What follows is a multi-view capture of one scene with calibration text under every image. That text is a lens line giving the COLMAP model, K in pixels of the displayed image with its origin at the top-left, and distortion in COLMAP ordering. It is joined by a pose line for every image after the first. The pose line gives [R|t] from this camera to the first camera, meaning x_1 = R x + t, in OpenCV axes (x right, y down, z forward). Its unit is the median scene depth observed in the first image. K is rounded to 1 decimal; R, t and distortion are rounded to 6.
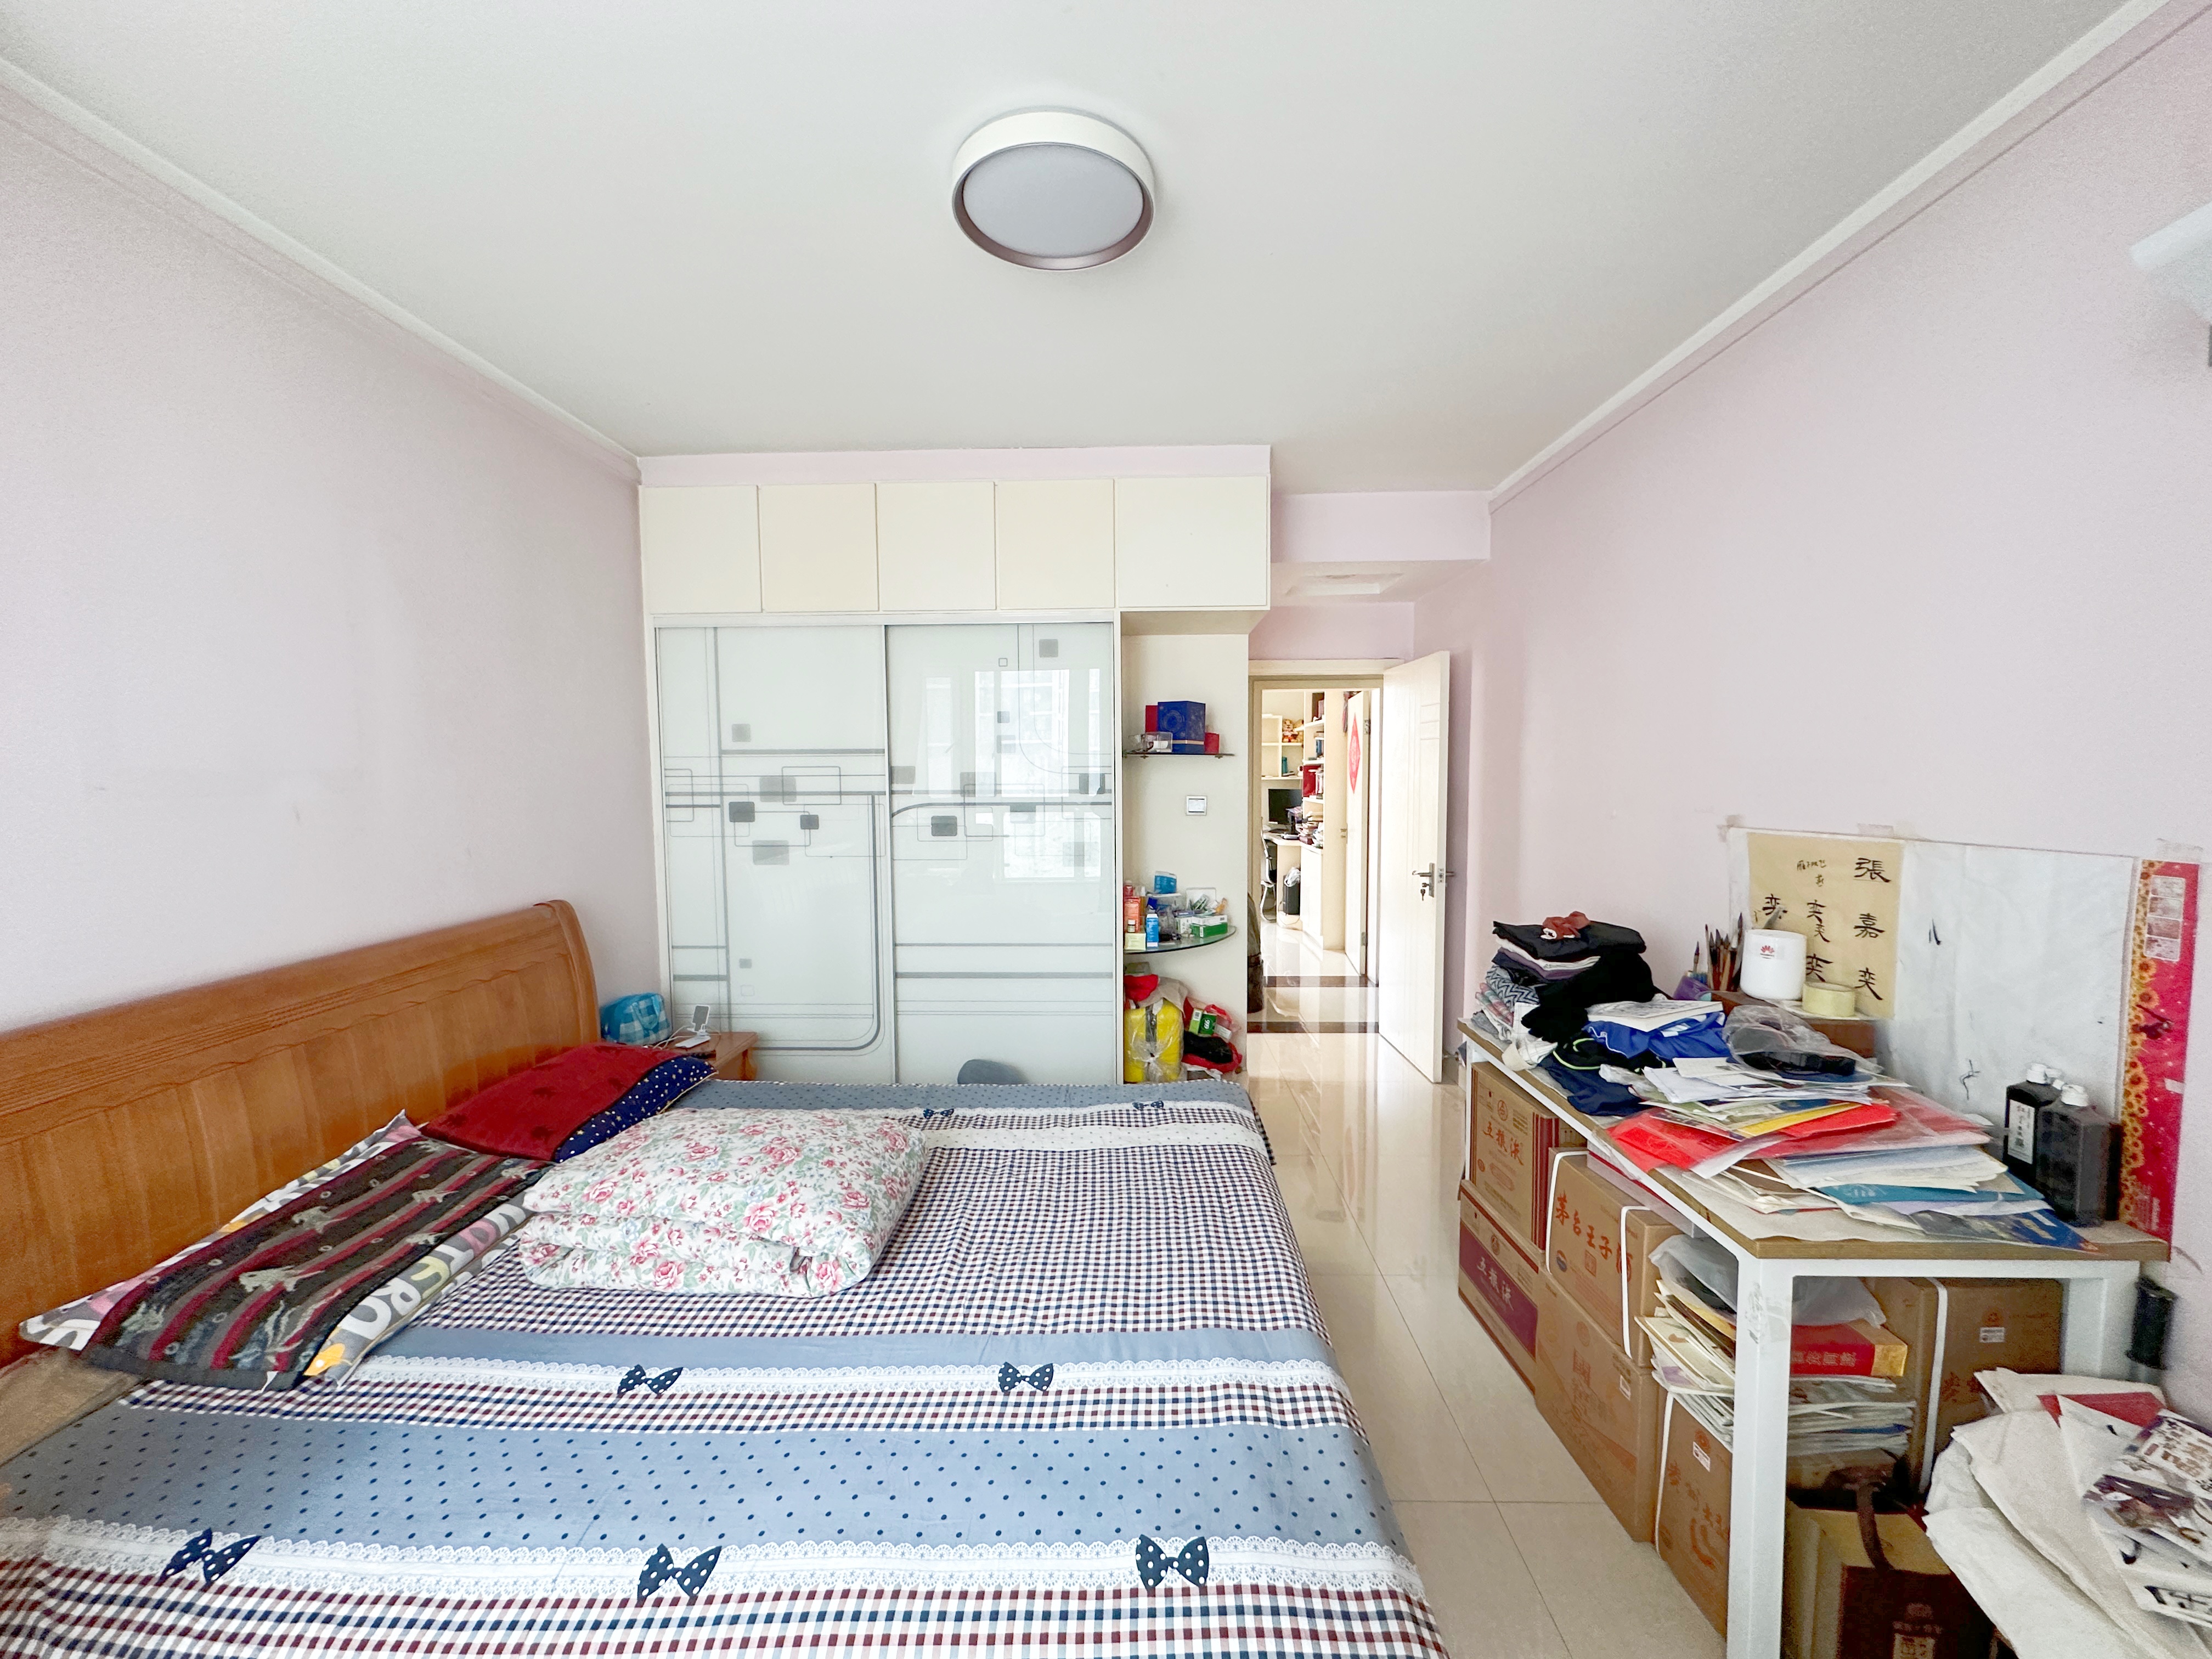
lens RADIAL K [[883.9, 0, 1103.7], [0, 883.9, 834.0], [0, 0, 1]] dist [-0.003529, -0.000649]
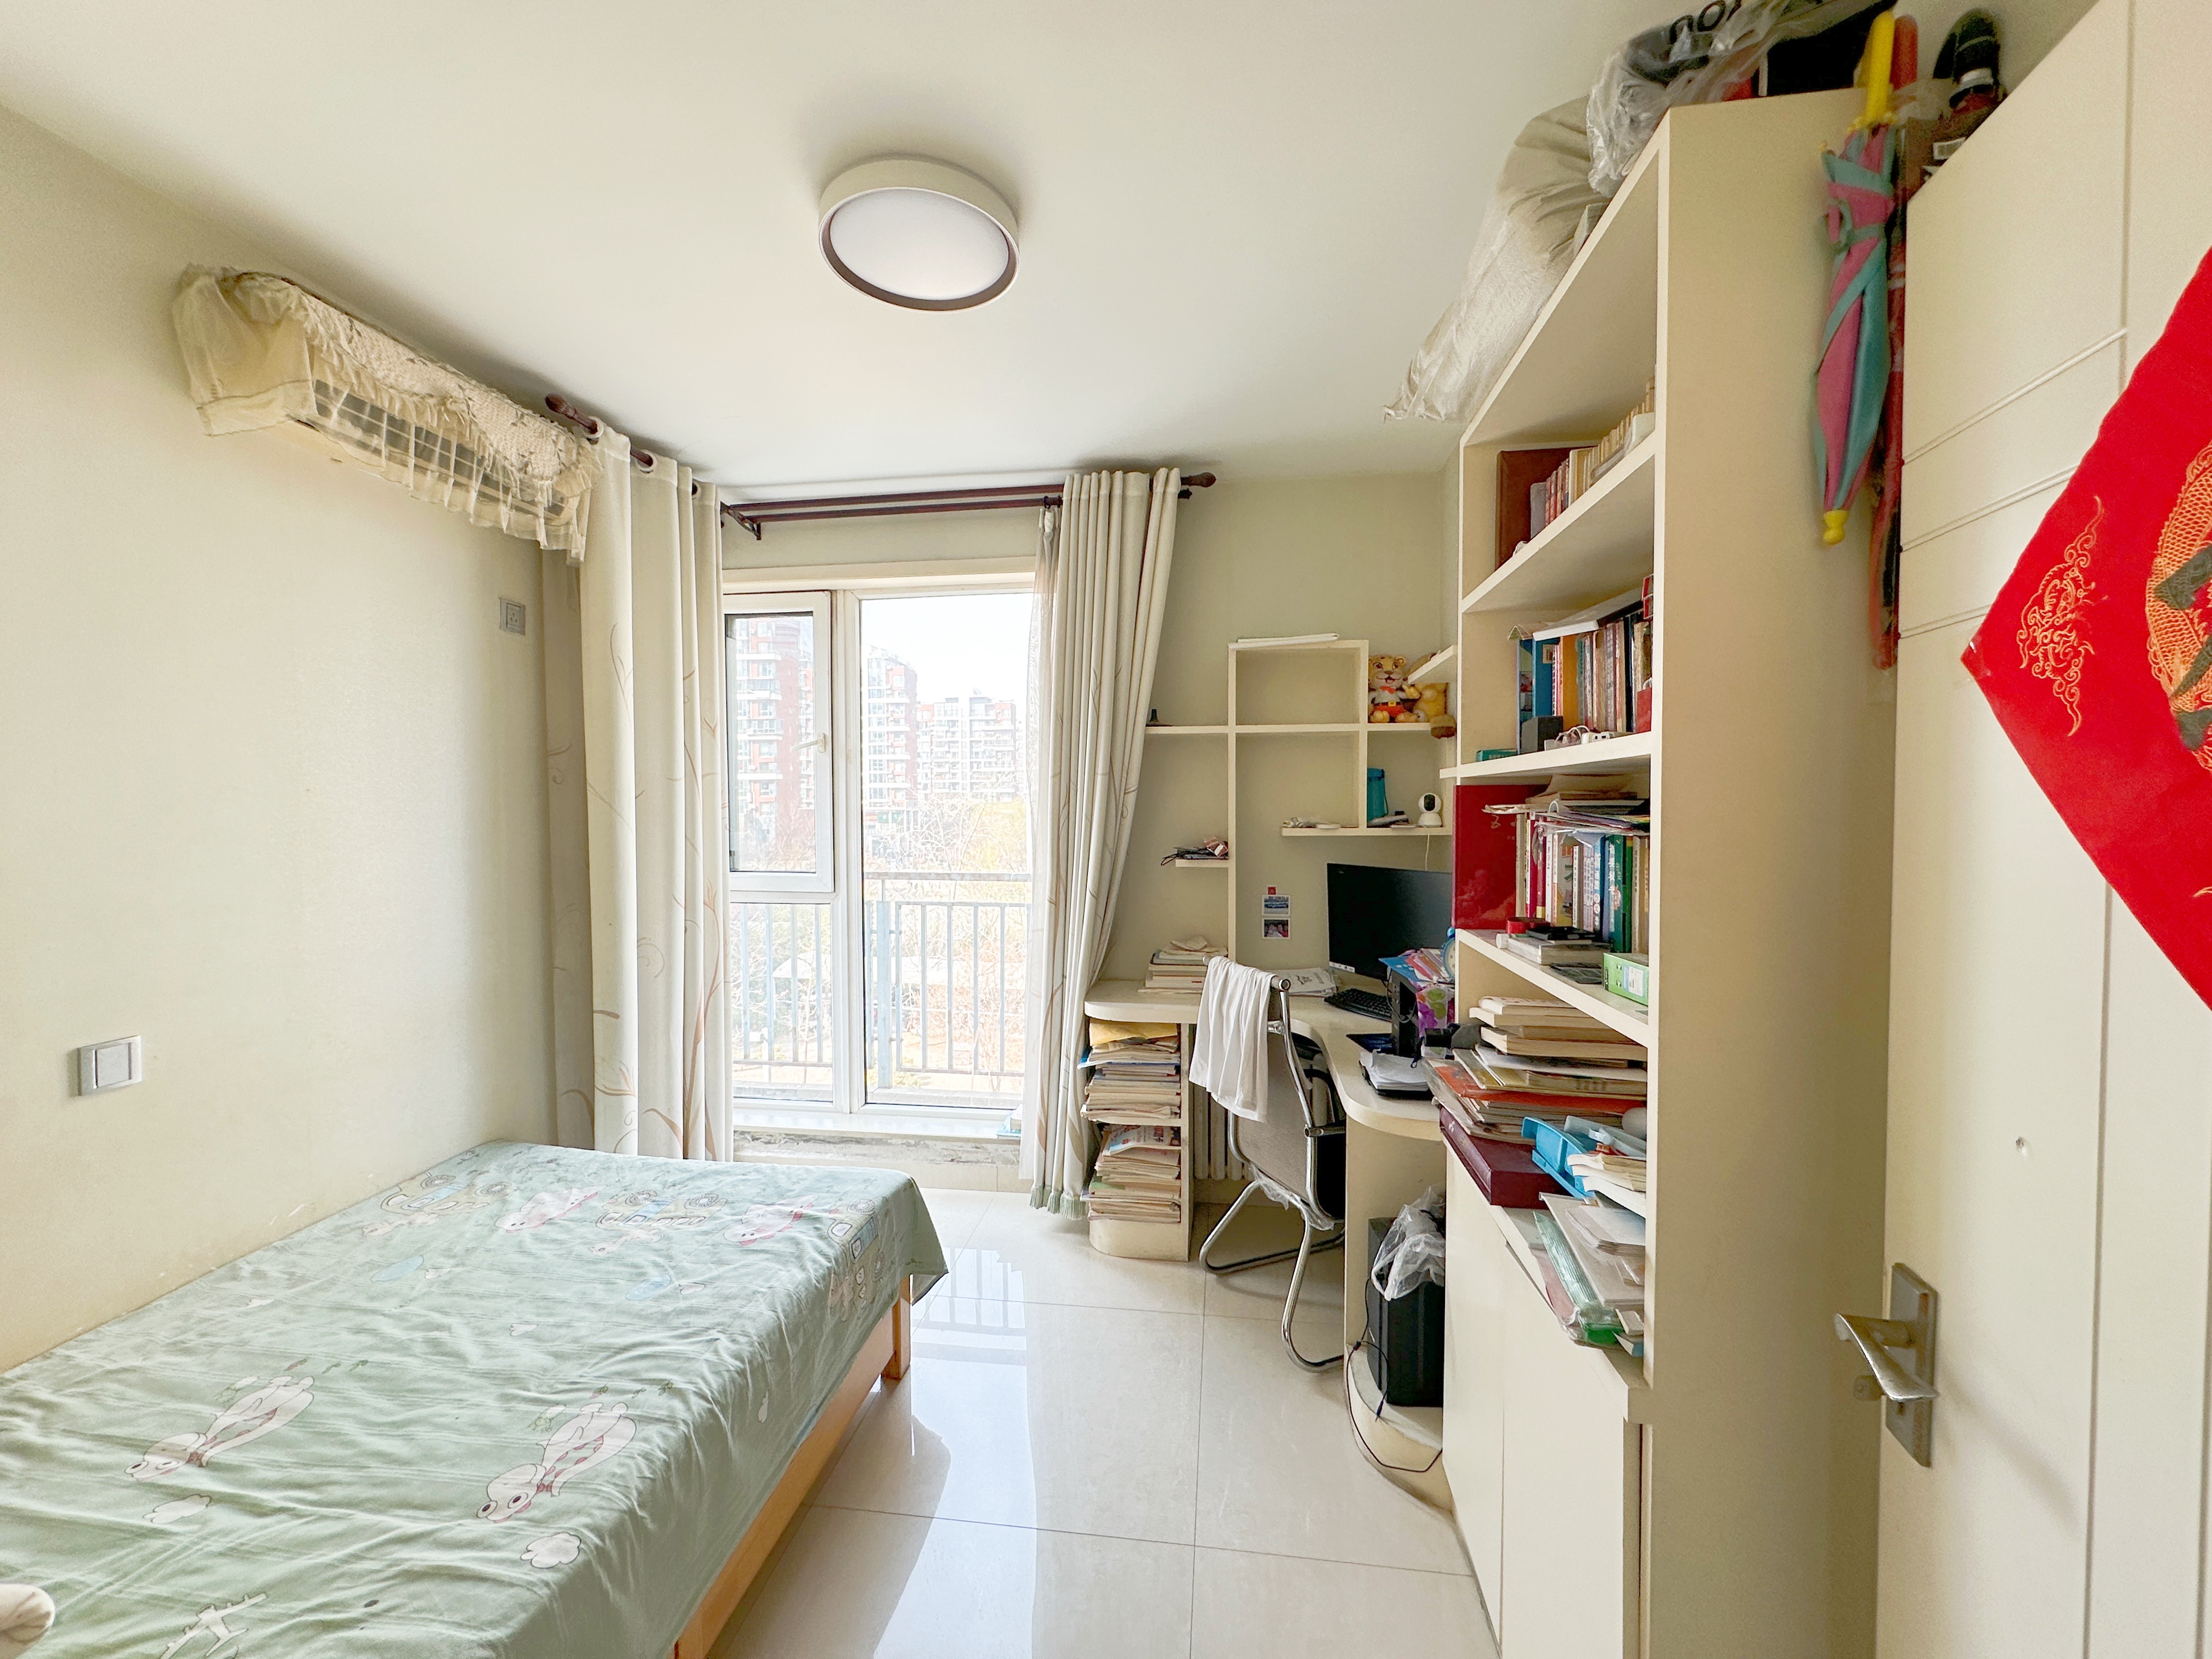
lens RADIAL K [[883.9, 0, 1101.2], [0, 883.9, 828.8], [0, 0, 1]] dist [-0.003529, -0.000649]
pose [[0.994285, 0.009442, -0.106340, 0.154290], [-0.014265, 0.998899, -0.044688, -0.053170], [0.105801, 0.045950, 0.993325, 0.743547]]
